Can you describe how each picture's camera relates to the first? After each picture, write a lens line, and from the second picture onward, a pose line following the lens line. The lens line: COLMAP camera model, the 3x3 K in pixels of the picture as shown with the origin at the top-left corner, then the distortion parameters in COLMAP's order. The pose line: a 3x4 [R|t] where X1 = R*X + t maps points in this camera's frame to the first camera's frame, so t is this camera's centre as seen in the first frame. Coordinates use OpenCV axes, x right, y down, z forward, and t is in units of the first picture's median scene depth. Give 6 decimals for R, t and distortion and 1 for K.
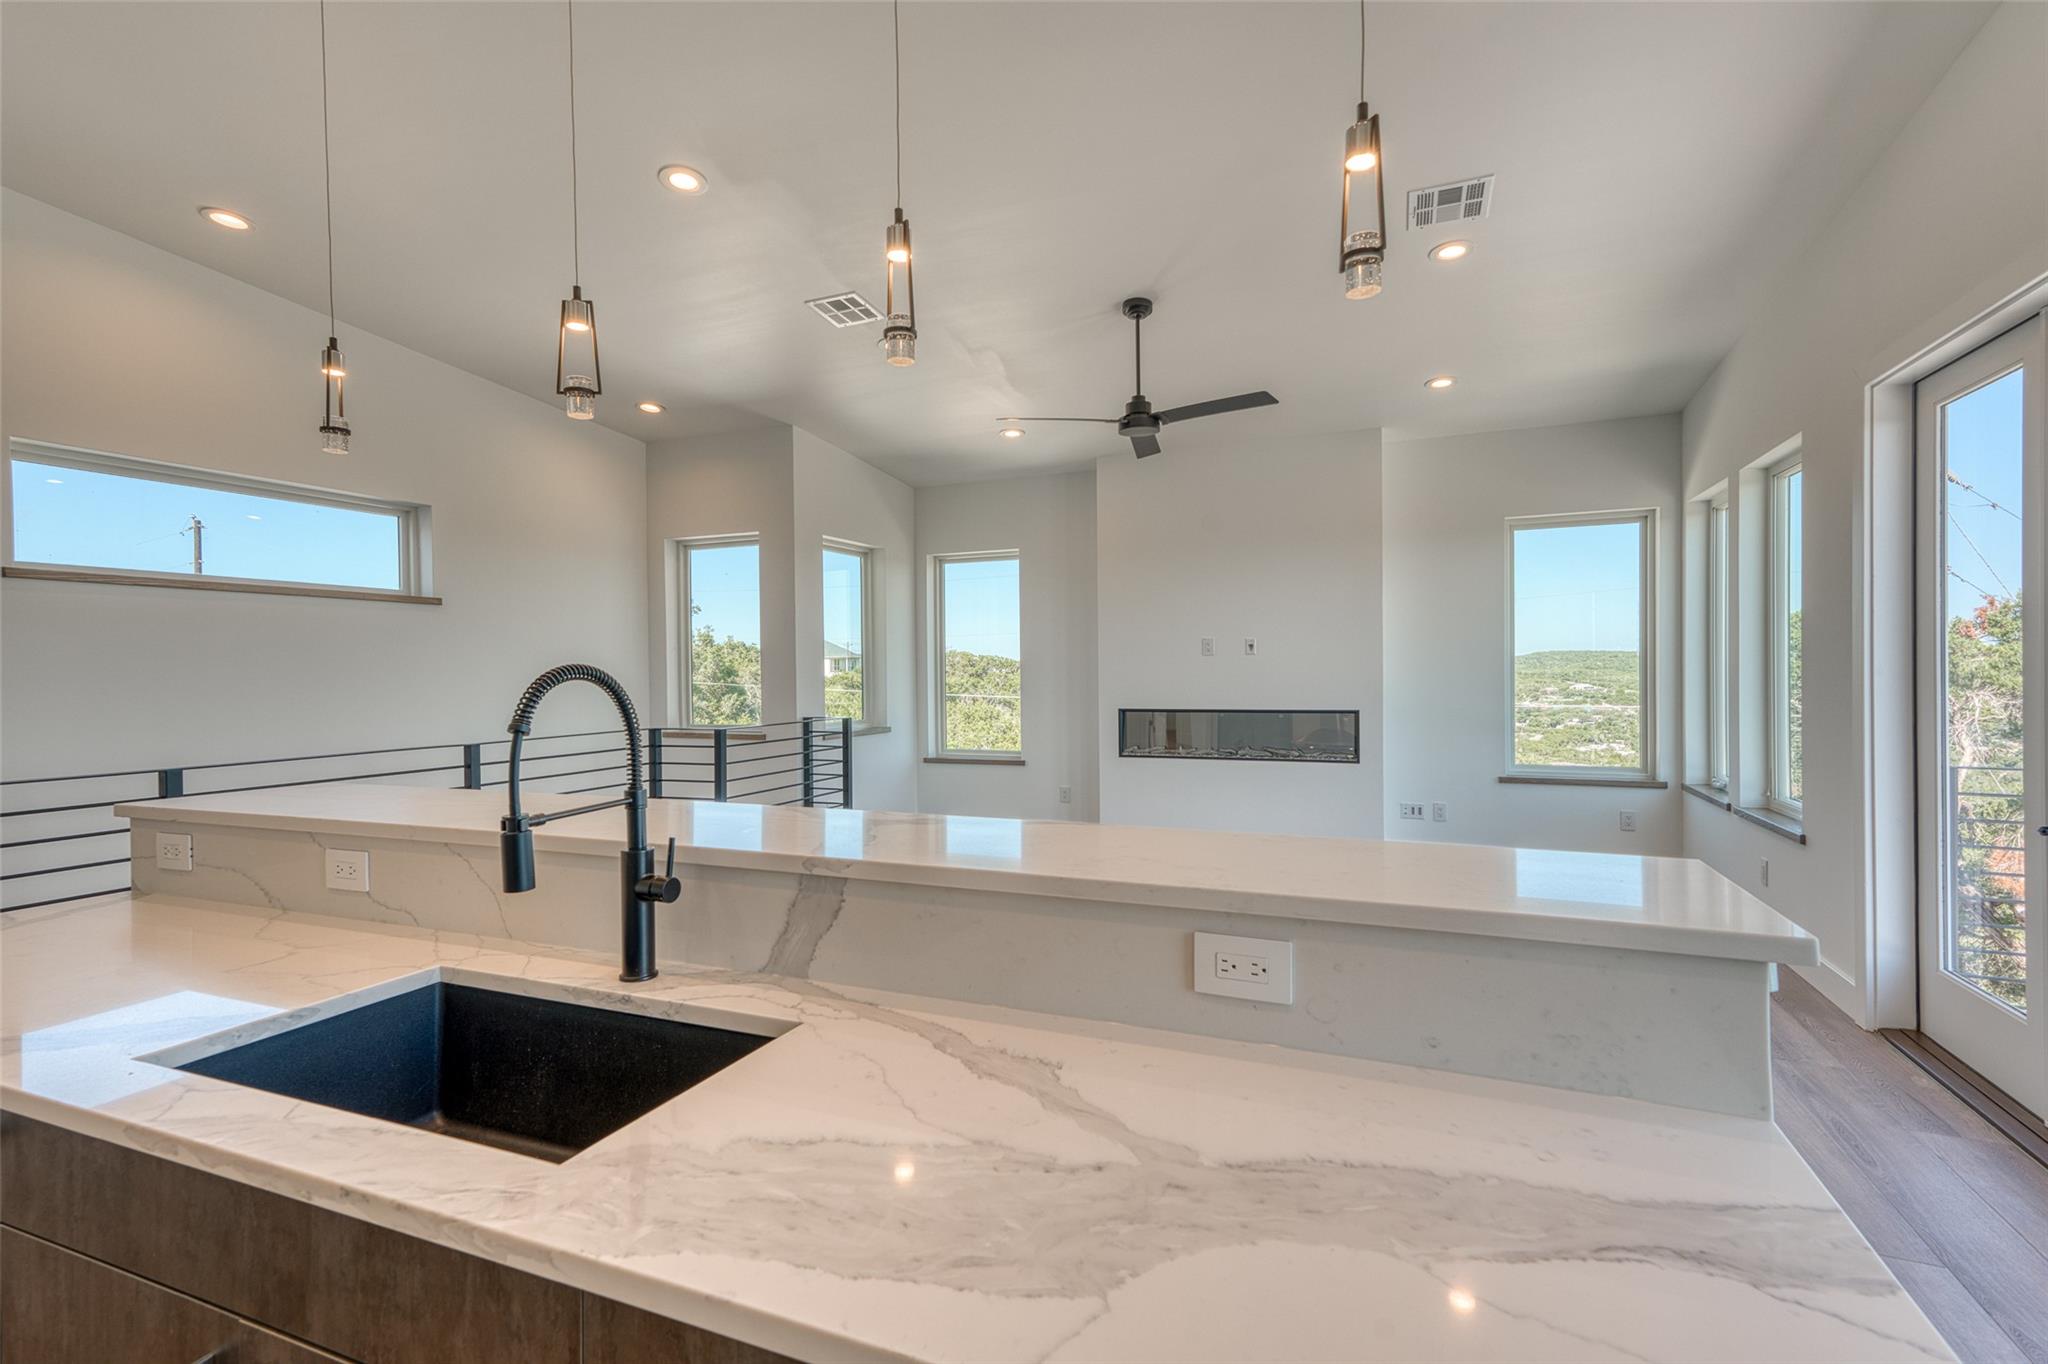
lens RADIAL K [[969.8, 0, 1024.0], [0, 969.8, 682.0], [0, 0, 1]] dist [0.000021, -0.000002]
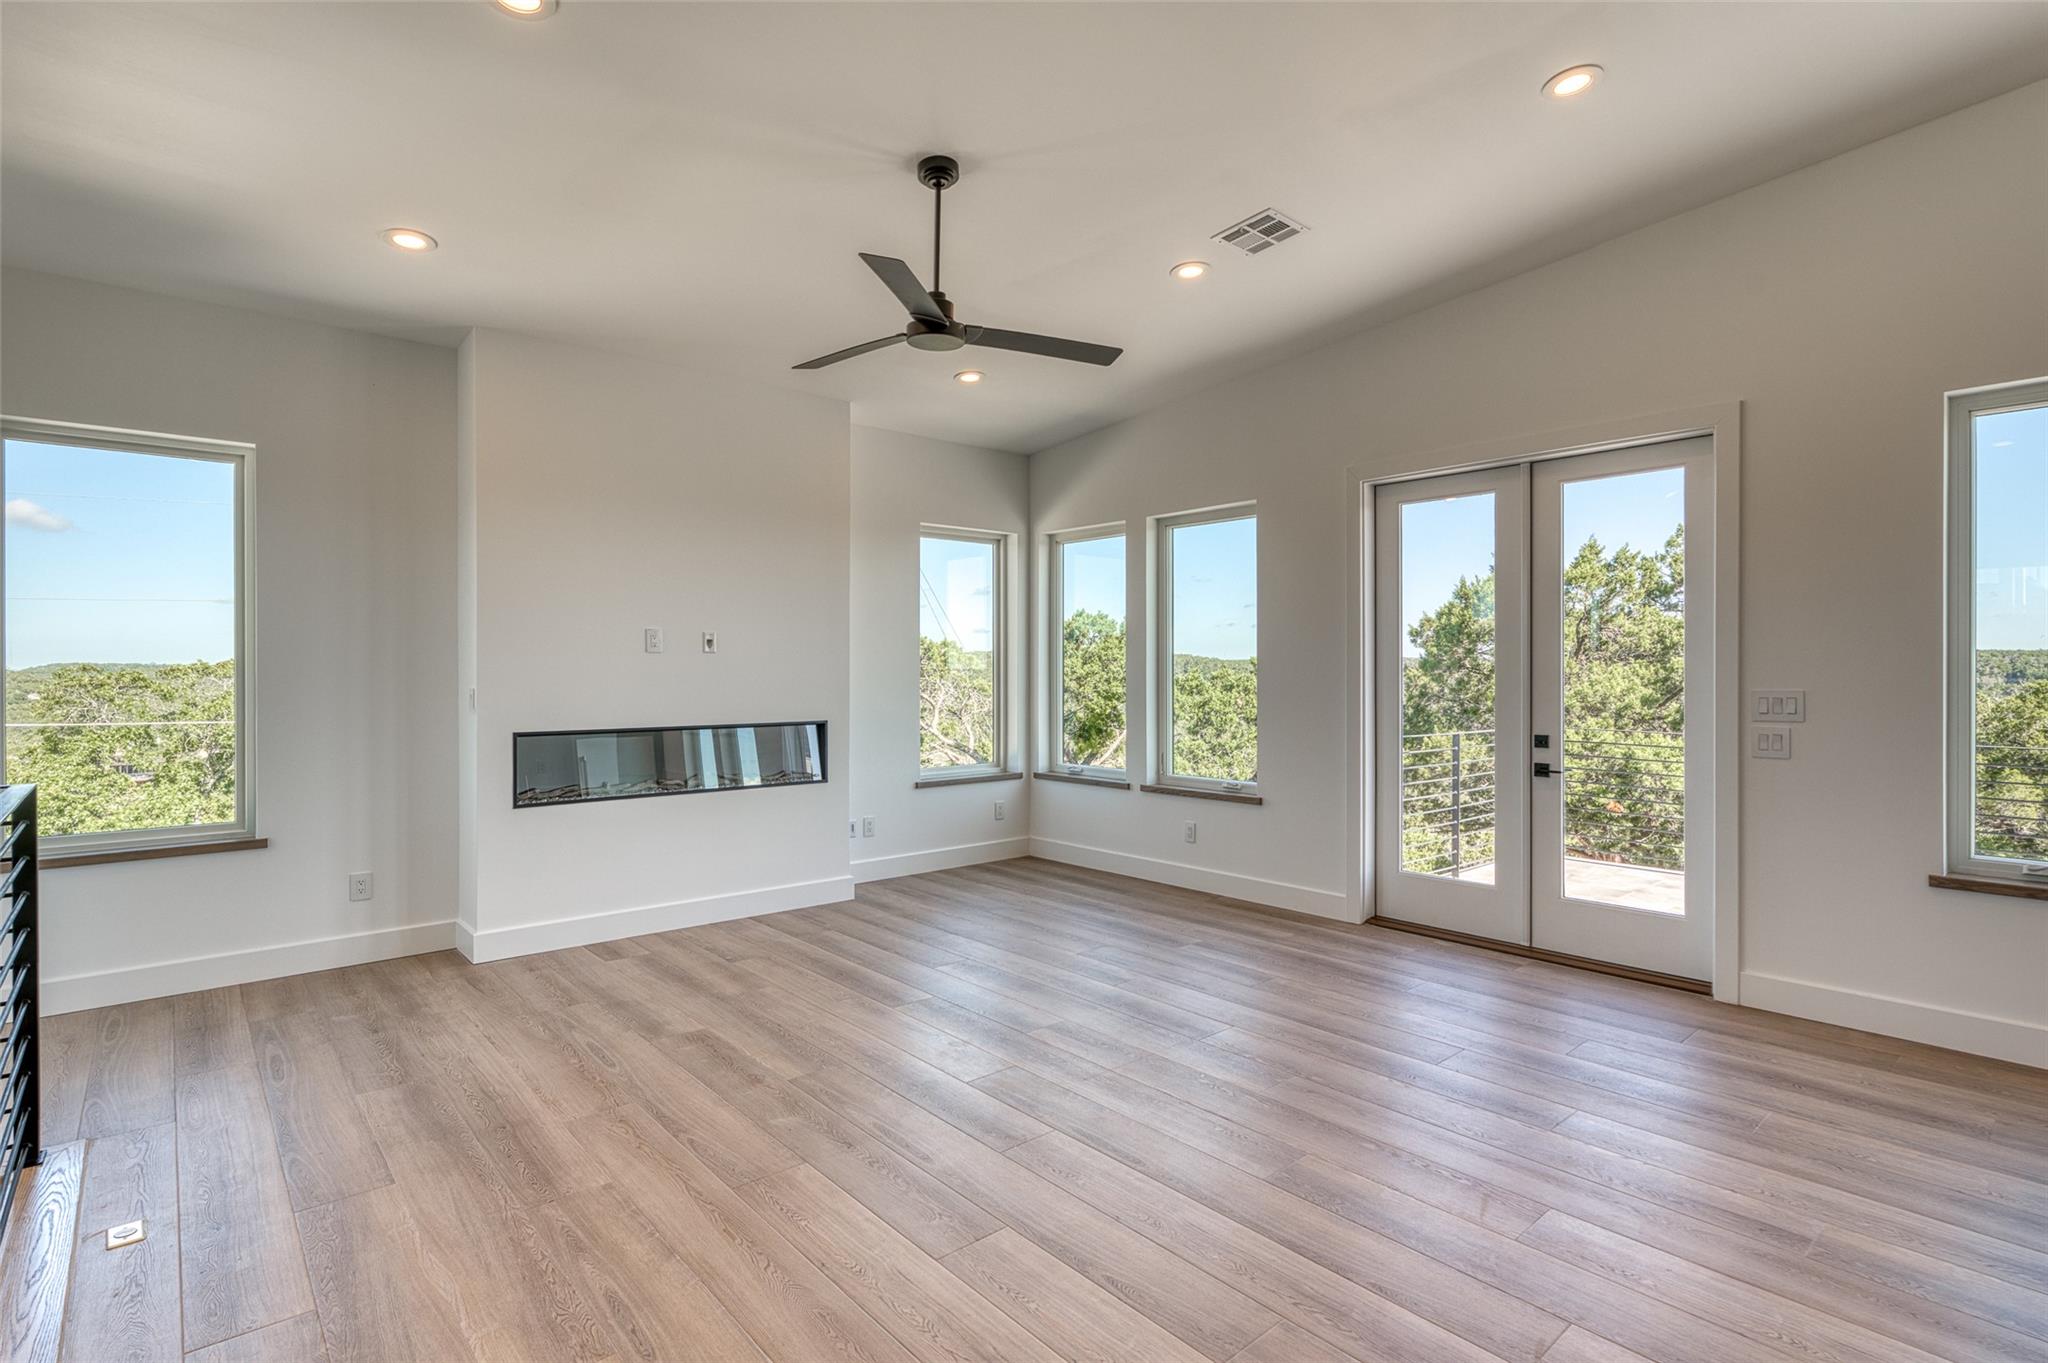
lens RADIAL K [[986.6, 0, 1023.1], [0, 986.6, 657.9], [0, 0, 1]] dist [-0.001260, -0.000115]
pose [[0.447433, 0.020108, 0.894091, -0.370866], [0.013264, 0.999488, -0.029116, 0.001381], [-0.894219, 0.024886, 0.446937, 0.454852]]
